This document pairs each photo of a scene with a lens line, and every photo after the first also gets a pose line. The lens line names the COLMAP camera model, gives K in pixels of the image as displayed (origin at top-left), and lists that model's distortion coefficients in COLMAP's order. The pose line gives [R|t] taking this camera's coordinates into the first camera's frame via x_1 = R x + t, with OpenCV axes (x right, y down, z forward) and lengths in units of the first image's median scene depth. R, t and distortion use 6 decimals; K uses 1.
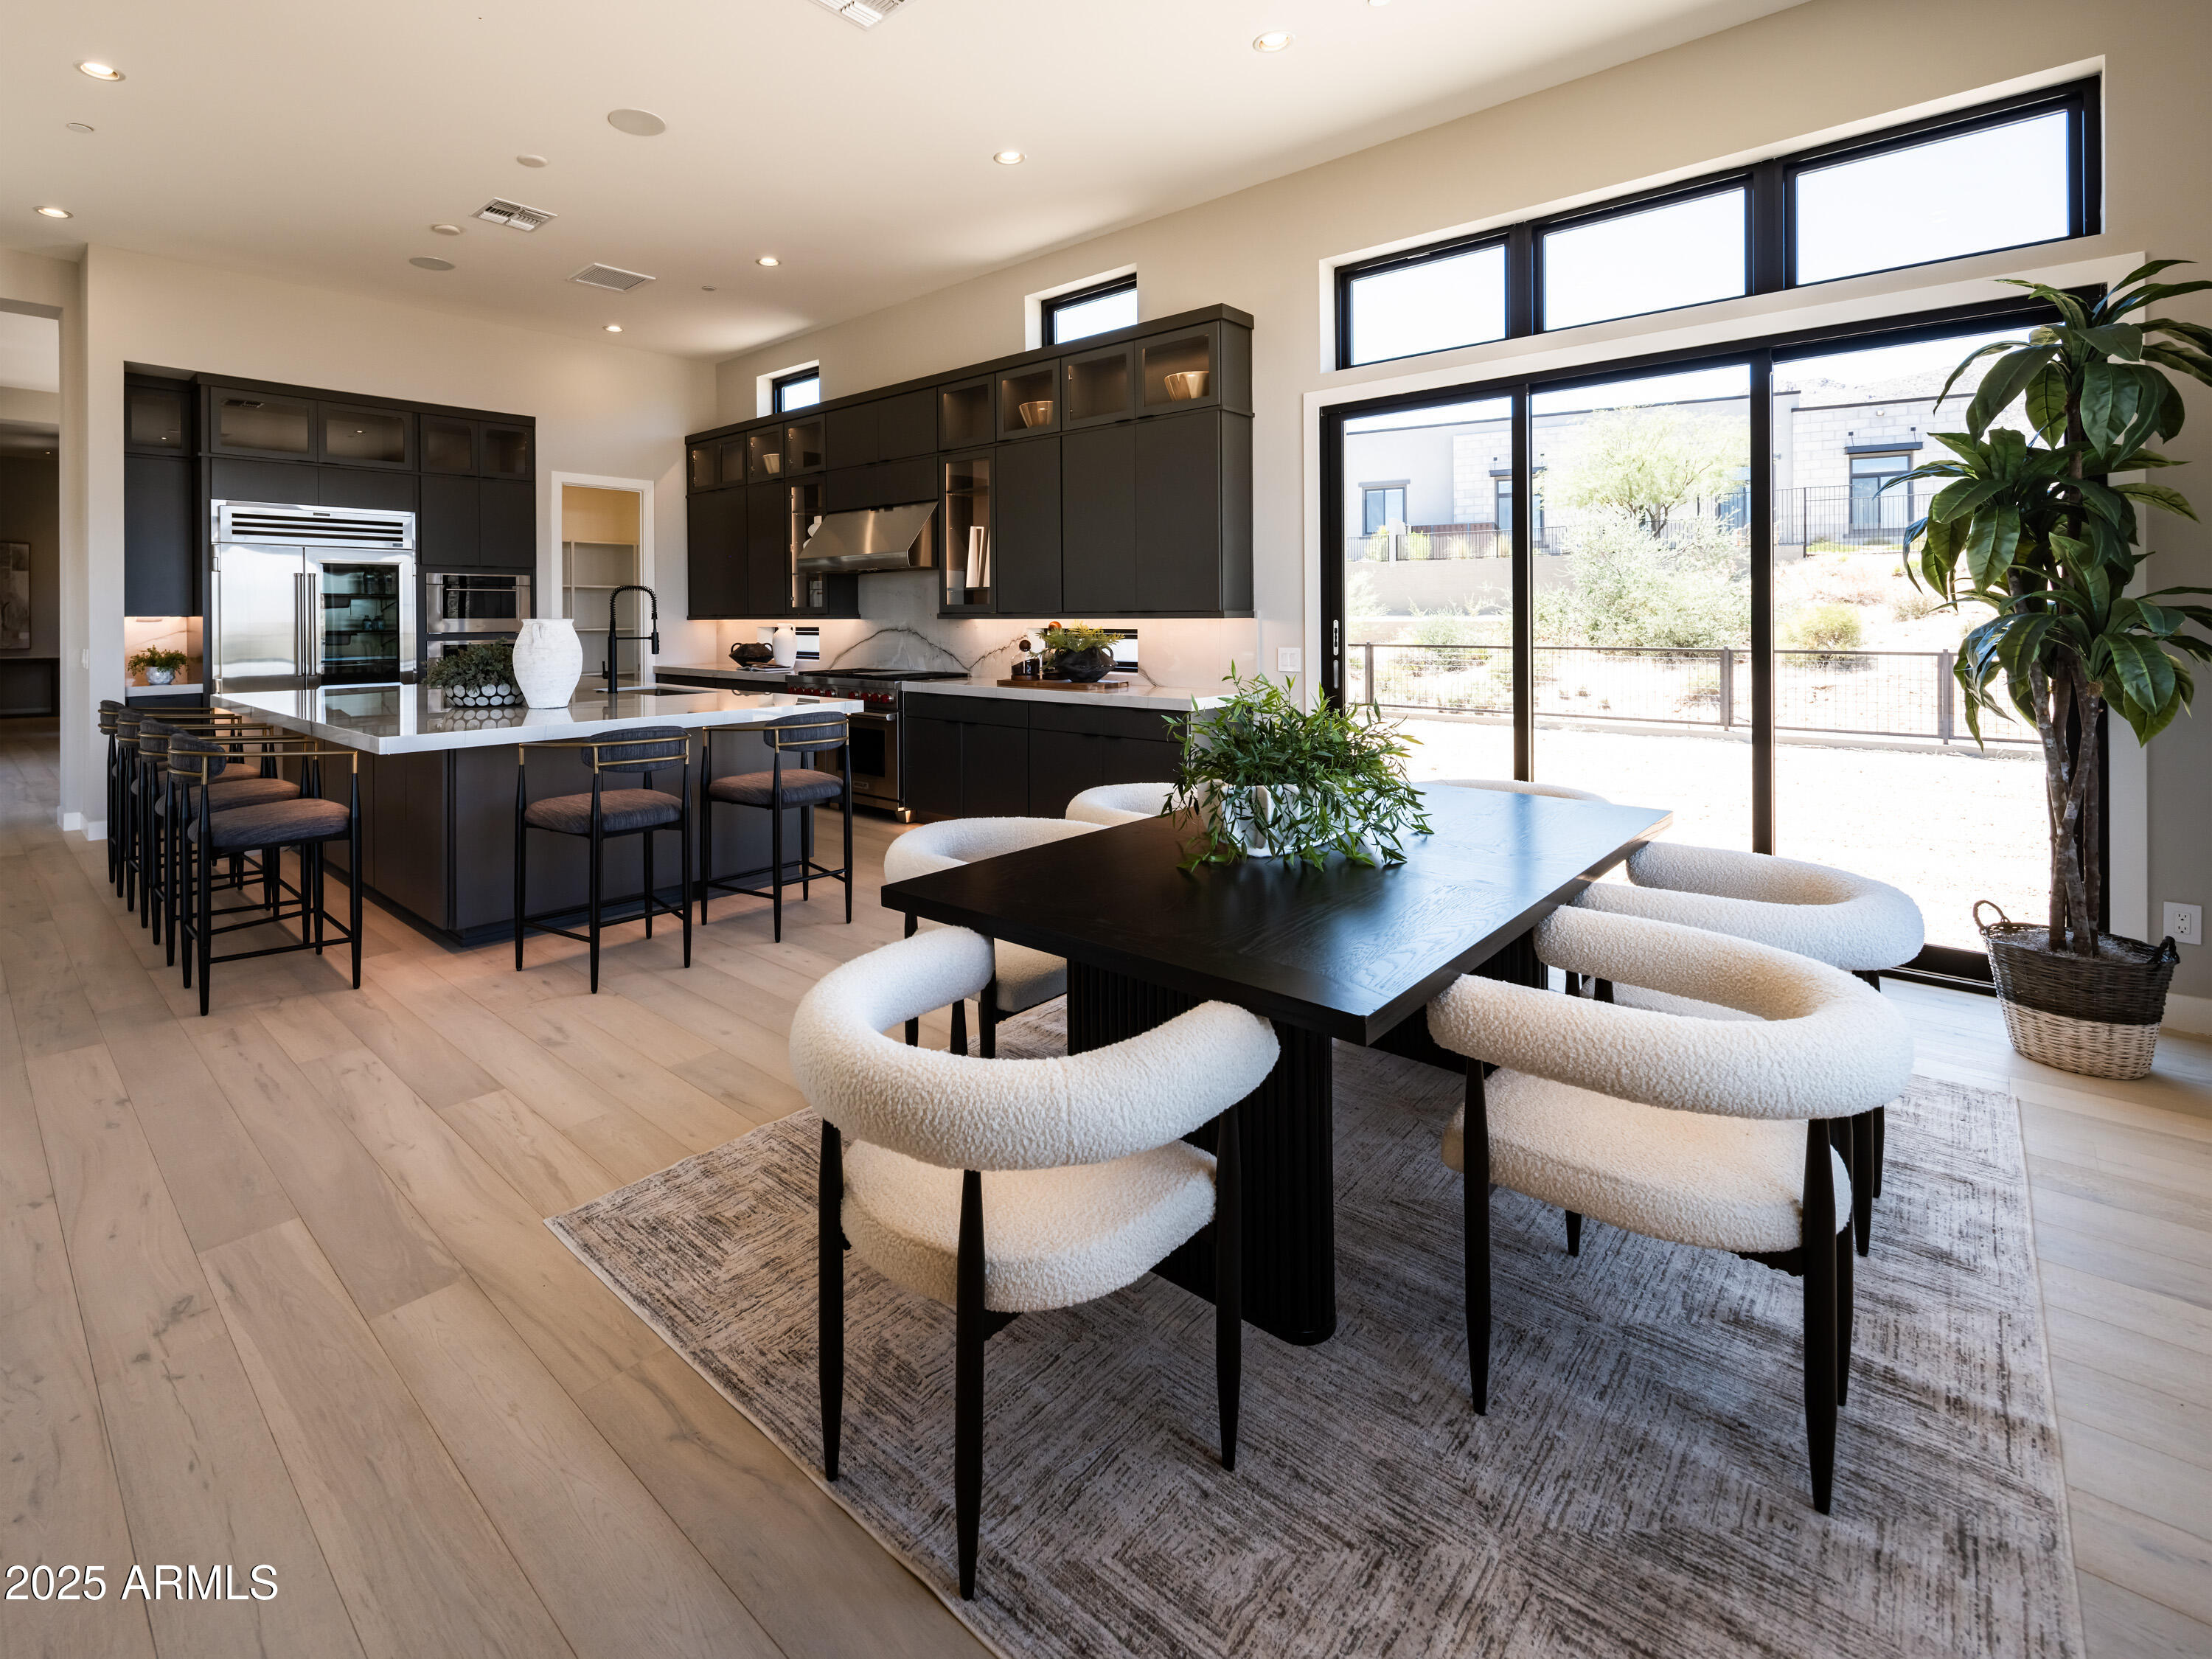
lens RADIAL K [[1024.7, 0, 995.1], [0, 1024.7, 620.6], [0, 0, 1]] dist [-0.000939, -0.000715]
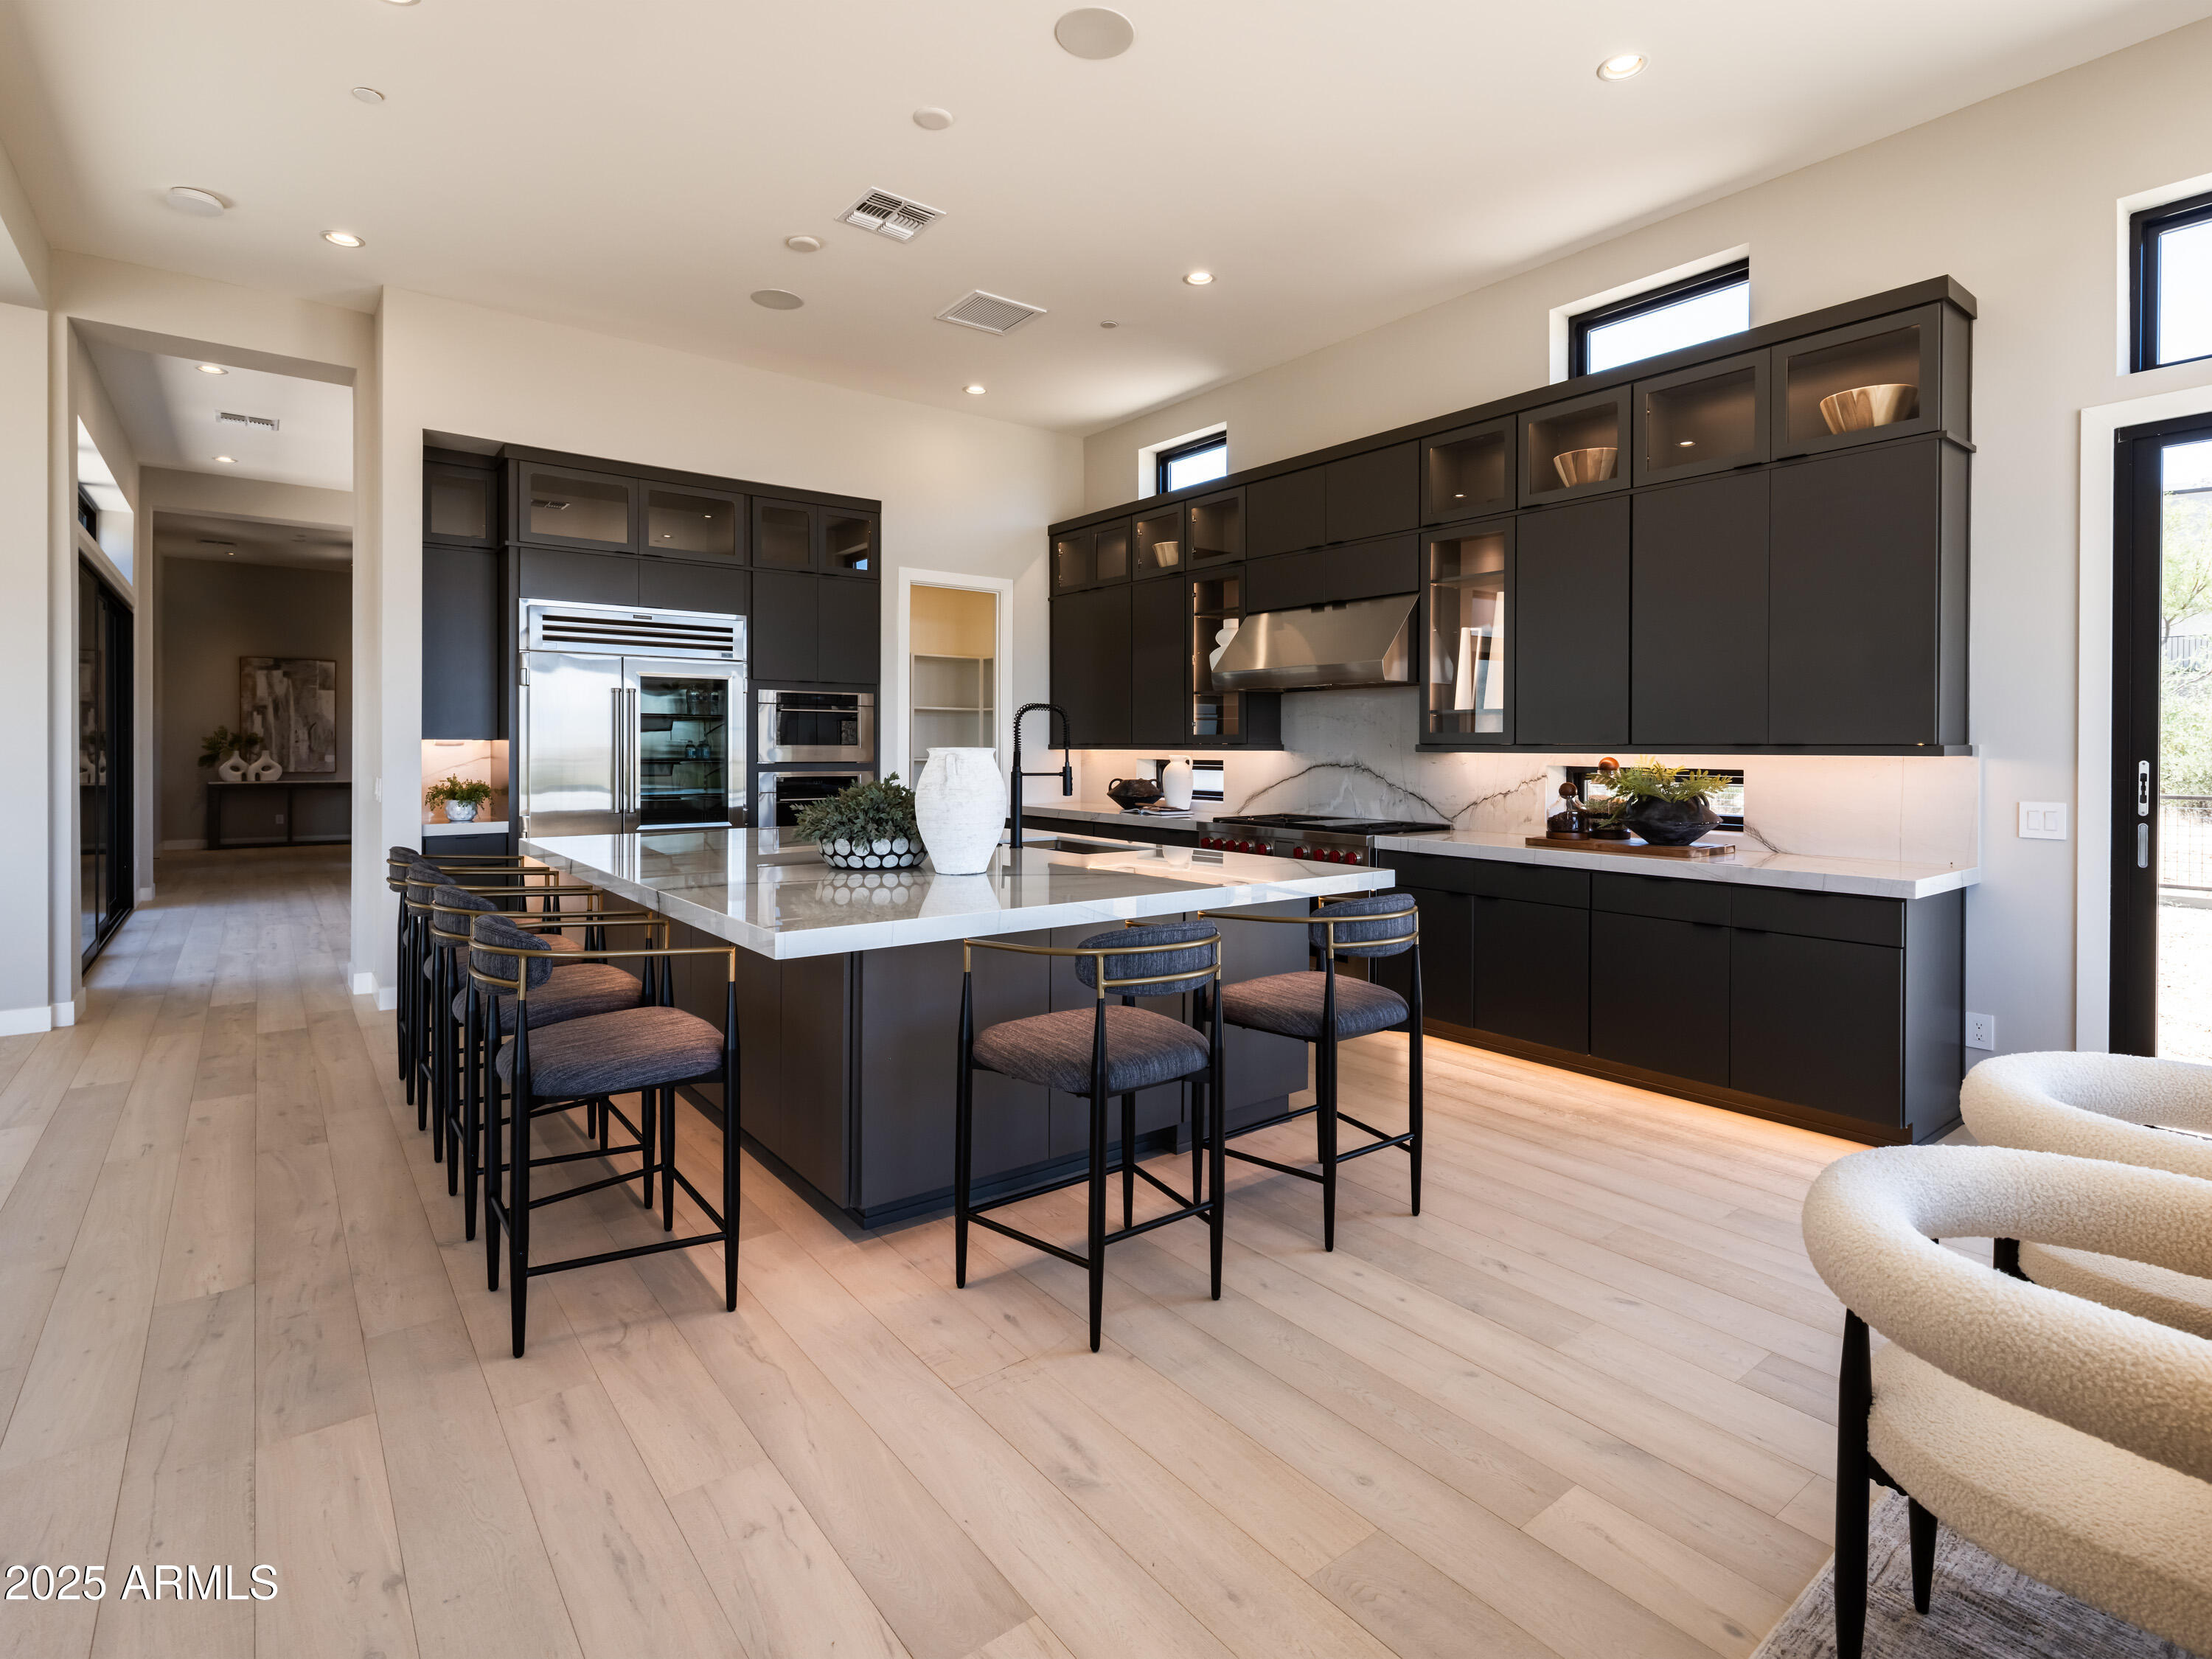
lens RADIAL K [[1092.0, 0, 1144.0], [0, 1092.0, 753.9], [0, 0, 1]] dist [0.002093, 0.000709]
pose [[0.992017, 0.010195, -0.125695, -0.162677], [-0.009842, 0.999946, 0.003433, -0.000956], [0.125723, -0.002169, 0.992063, 0.199675]]
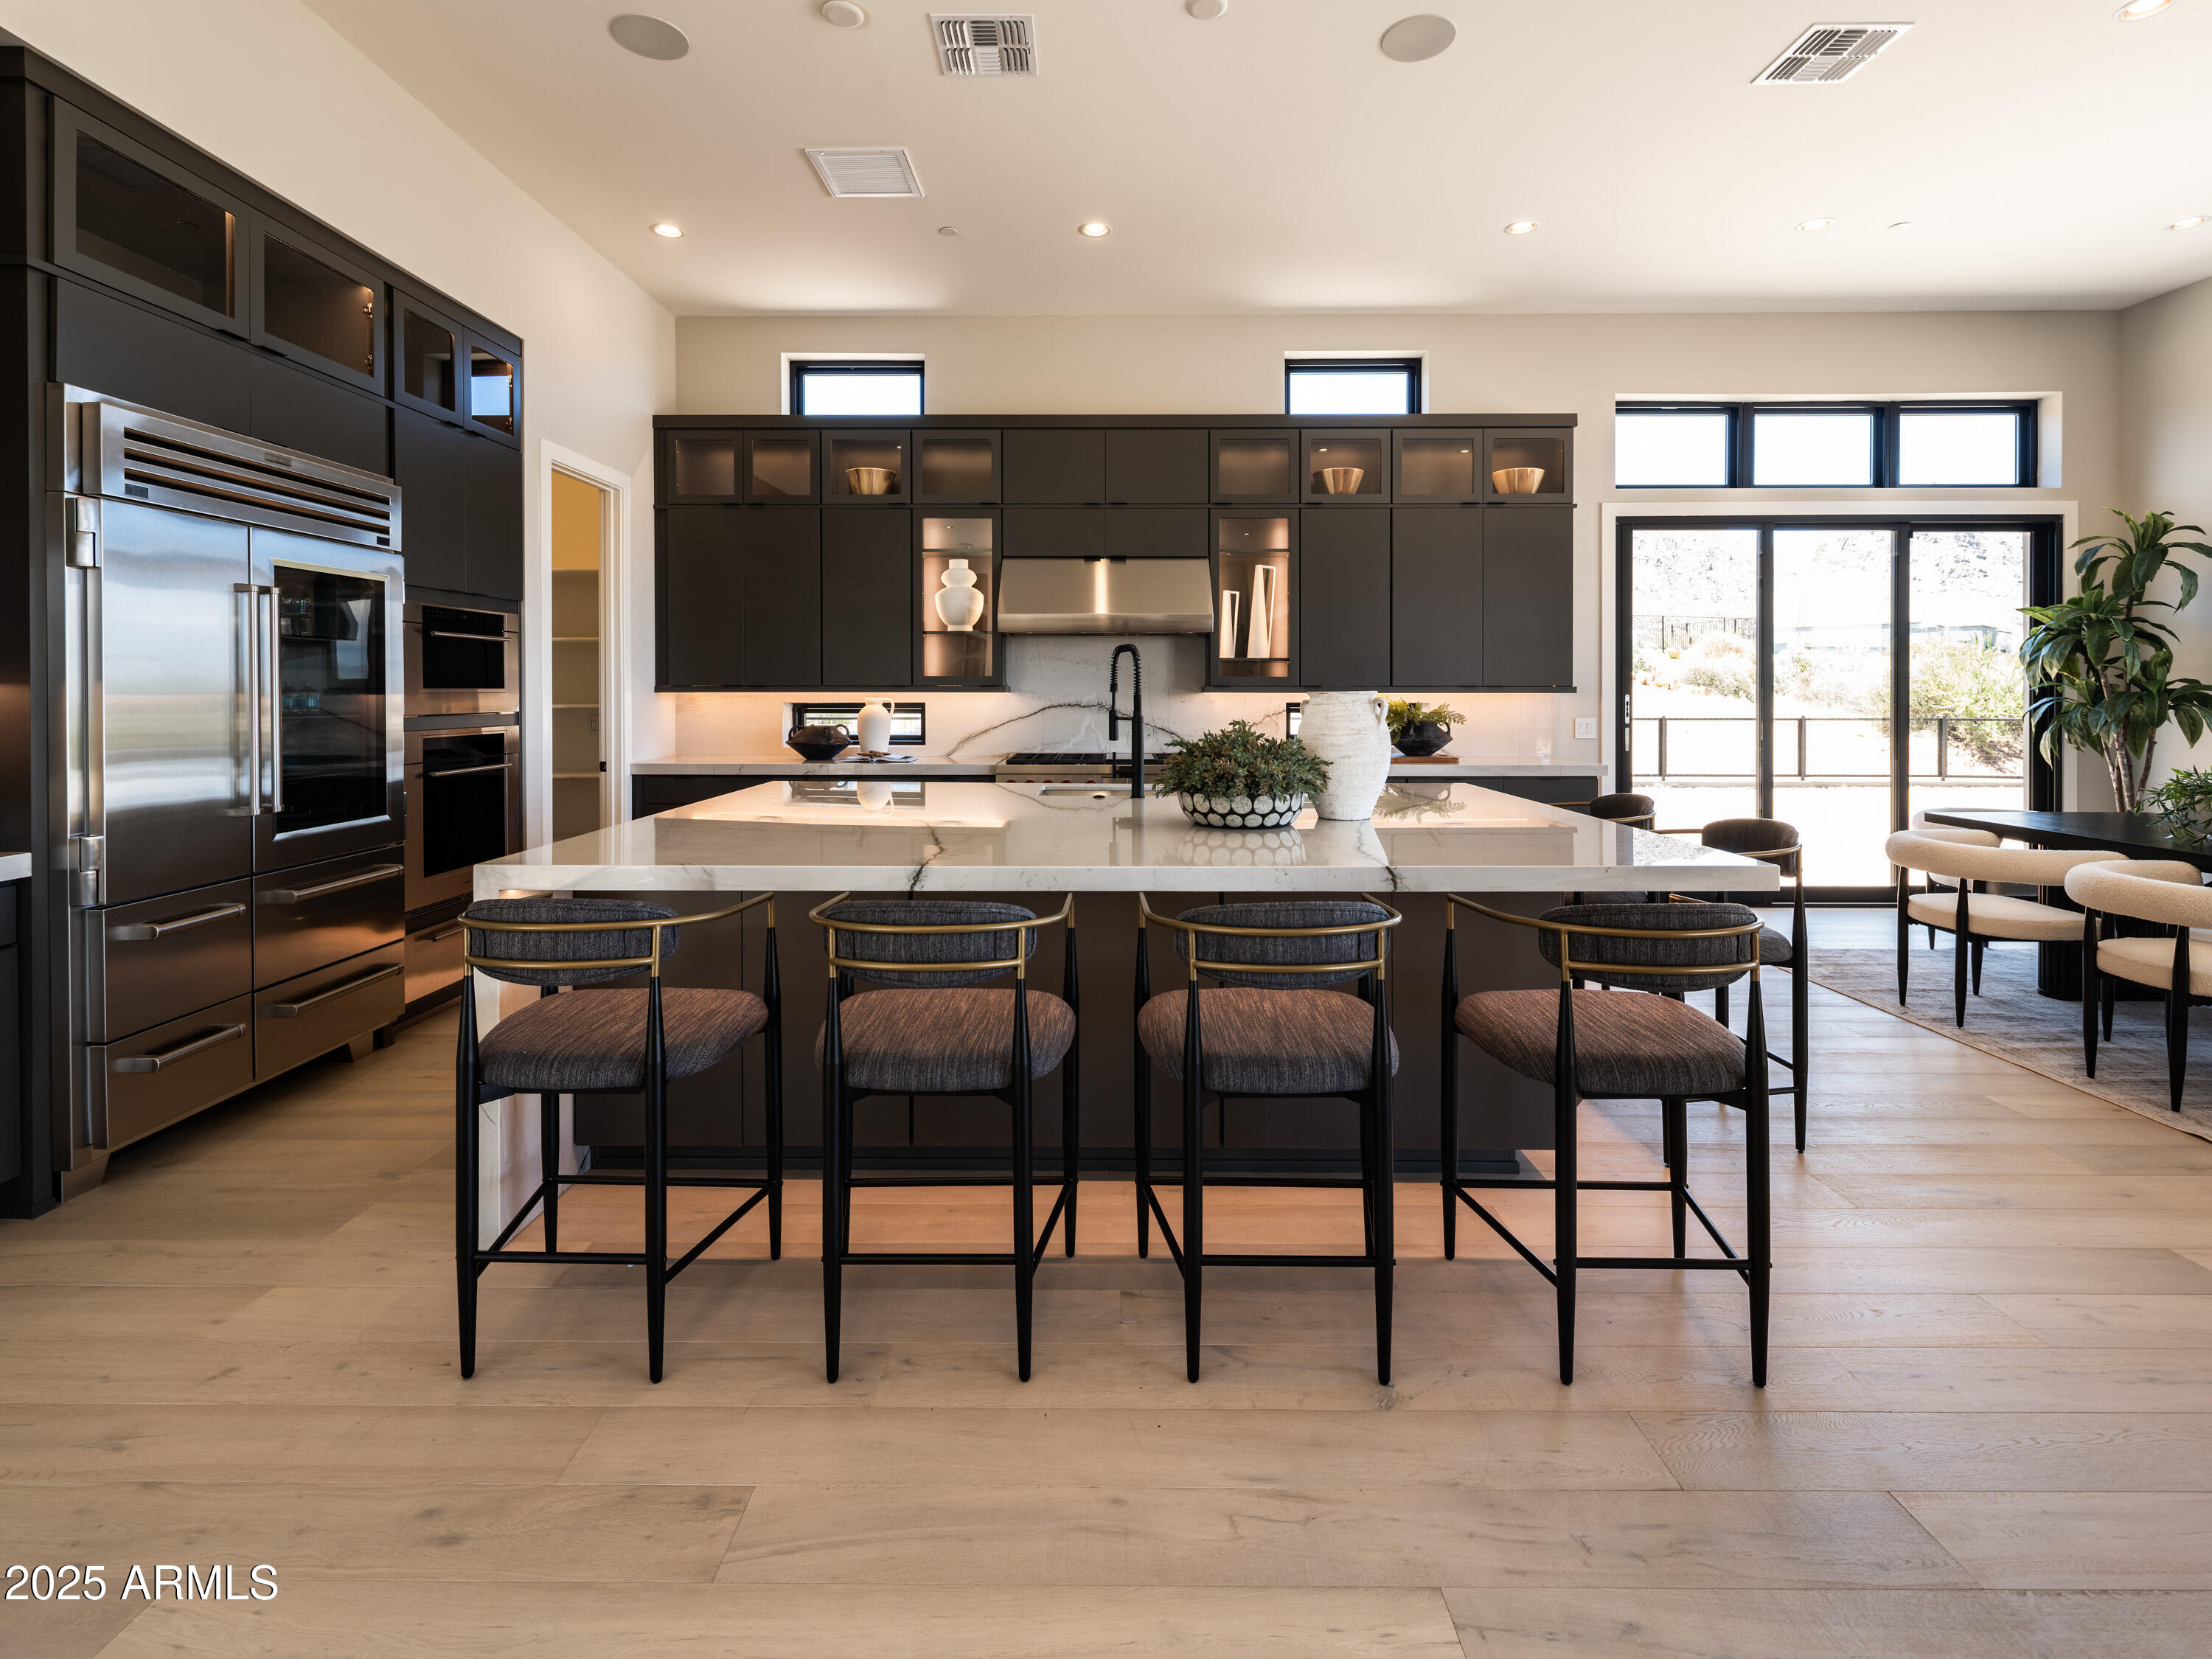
lens RADIAL K [[1020.3, 0, 1108.0], [0, 1020.3, 690.4], [0, 0, 1]] dist [0.000646, -0.000620]
pose [[0.723274, 0.005700, 0.690538, -0.772579], [-0.001074, 0.999974, -0.007129, 0.003031], [-0.690561, 0.004415, 0.723261, 0.456504]]
